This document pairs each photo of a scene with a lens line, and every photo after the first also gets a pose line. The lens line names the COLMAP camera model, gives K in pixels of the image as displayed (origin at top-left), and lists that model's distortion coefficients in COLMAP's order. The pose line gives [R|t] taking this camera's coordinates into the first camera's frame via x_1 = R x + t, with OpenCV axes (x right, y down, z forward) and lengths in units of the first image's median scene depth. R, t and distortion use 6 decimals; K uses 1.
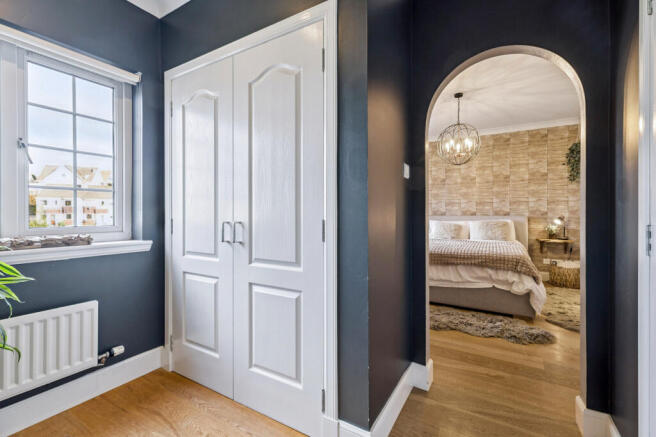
lens RADIAL K [[297.7, 0, 327.5], [0, 297.7, 216.0], [0, 0, 1]] dist [0.003113, 0.000207]
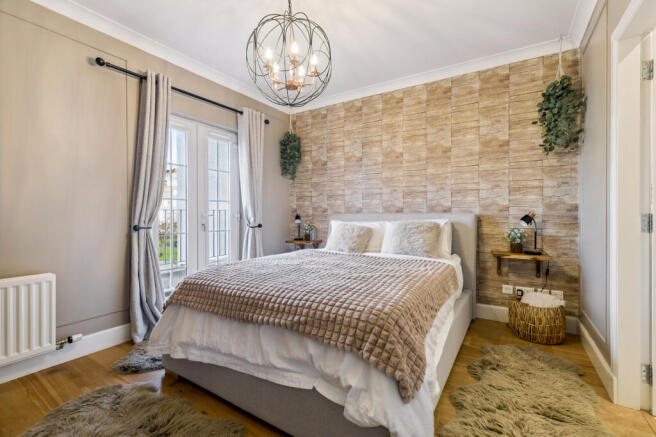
lens RADIAL K [[297.7, 0, 327.1], [0, 297.7, 216.2], [0, 0, 1]] dist [0.003113, 0.000207]
pose [[0.999775, -0.002255, -0.021091, 0.388118], [0.002403, 0.999973, 0.006991, 0.000991], [0.021075, -0.007040, 0.999753, 0.399419]]
